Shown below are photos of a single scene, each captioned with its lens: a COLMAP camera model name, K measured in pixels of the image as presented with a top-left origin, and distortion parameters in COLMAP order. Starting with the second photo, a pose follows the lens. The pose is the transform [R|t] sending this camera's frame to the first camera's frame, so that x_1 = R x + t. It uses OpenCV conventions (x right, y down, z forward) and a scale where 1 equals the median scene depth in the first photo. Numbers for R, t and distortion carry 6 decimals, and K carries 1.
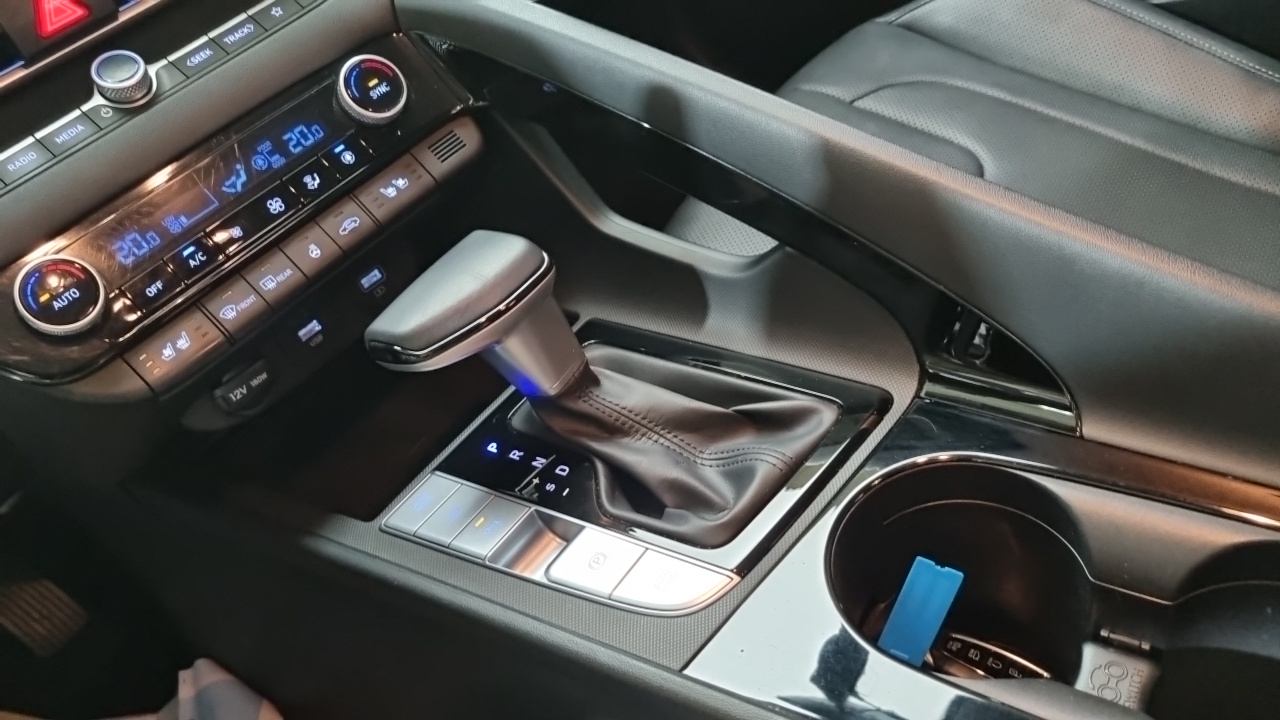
lens RADIAL K [[975.5, 0, 638.5], [0, 975.5, 366.4], [0, 0, 1]] dist [0.021183, -0.016738]
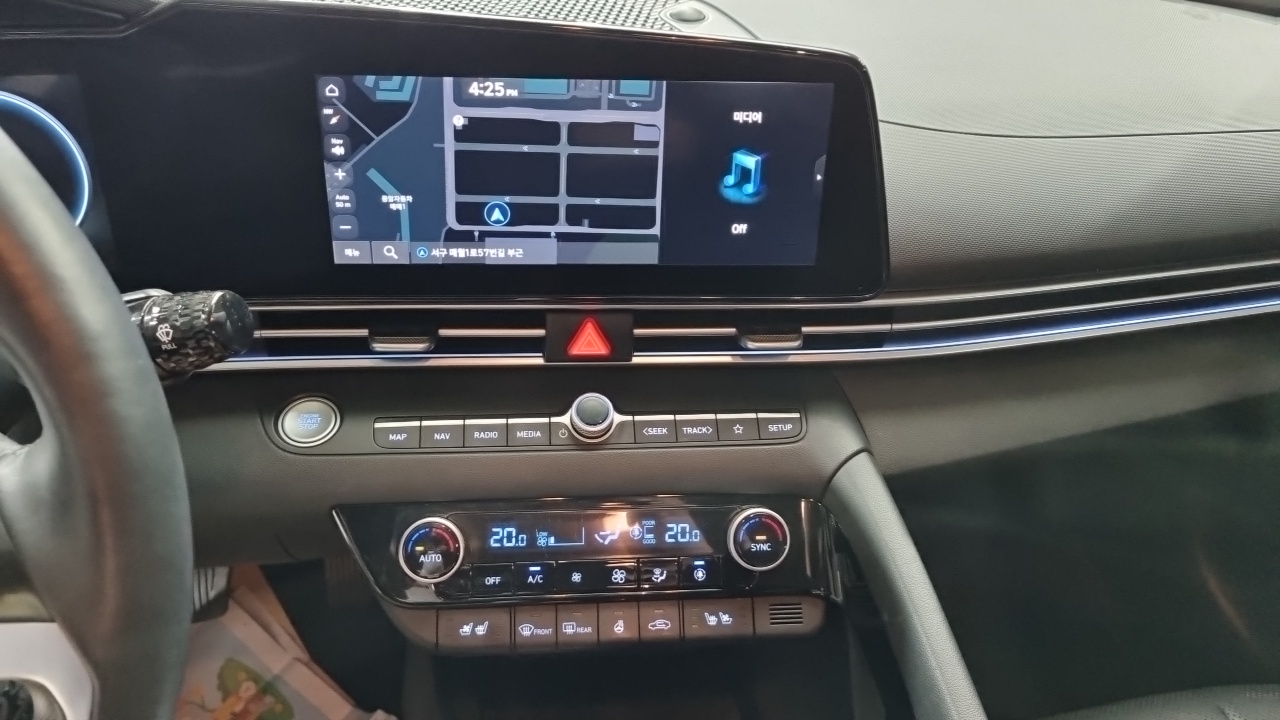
lens RADIAL K [[975.5, 0, 633.6], [0, 975.5, 350.1], [0, 0, 1]] dist [0.021183, -0.016738]
pose [[0.695890, 0.589911, -0.409563, -0.052665], [-0.630766, 0.774717, 0.044121, -0.424967], [0.343323, 0.227635, 0.911214, -0.075499]]
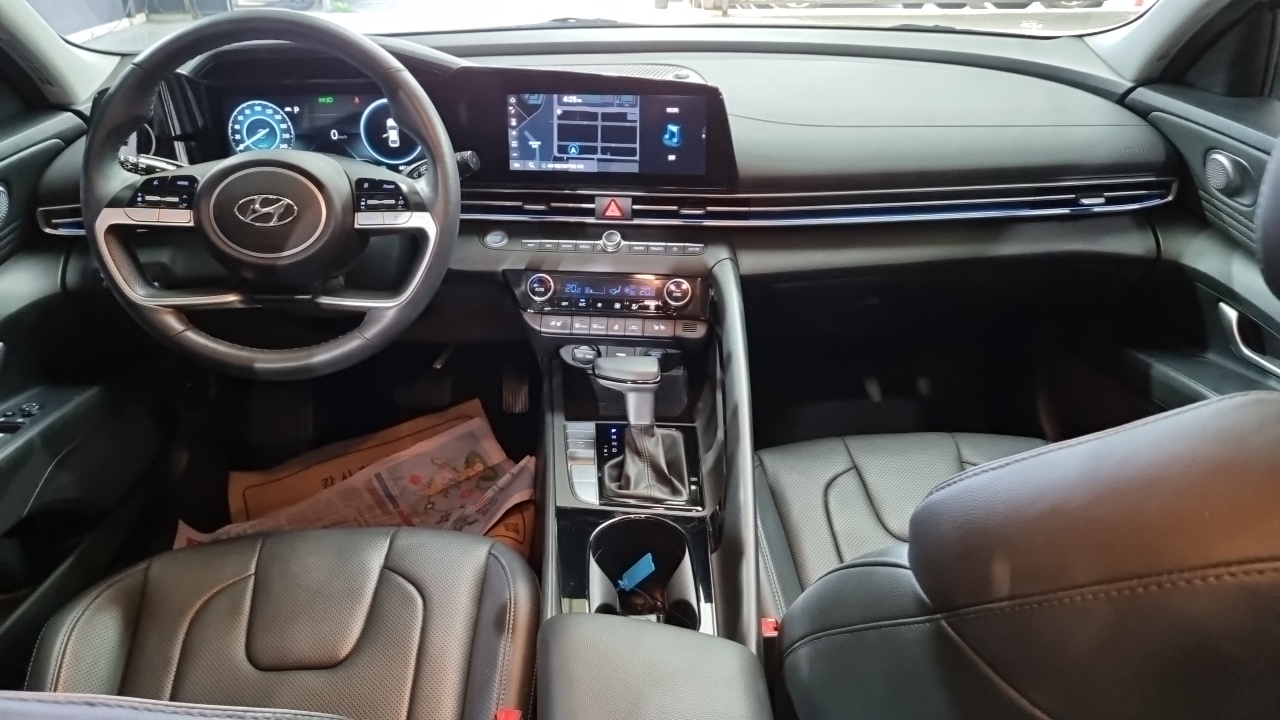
lens RADIAL K [[975.5, 0, 638.2], [0, 975.5, 369.1], [0, 0, 1]] dist [0.021183, -0.016738]
pose [[0.567744, 0.593961, -0.569980, 1.263560], [-0.655117, 0.745269, 0.124079, -0.400211], [0.498487, 0.302958, 0.812236, -1.059693]]
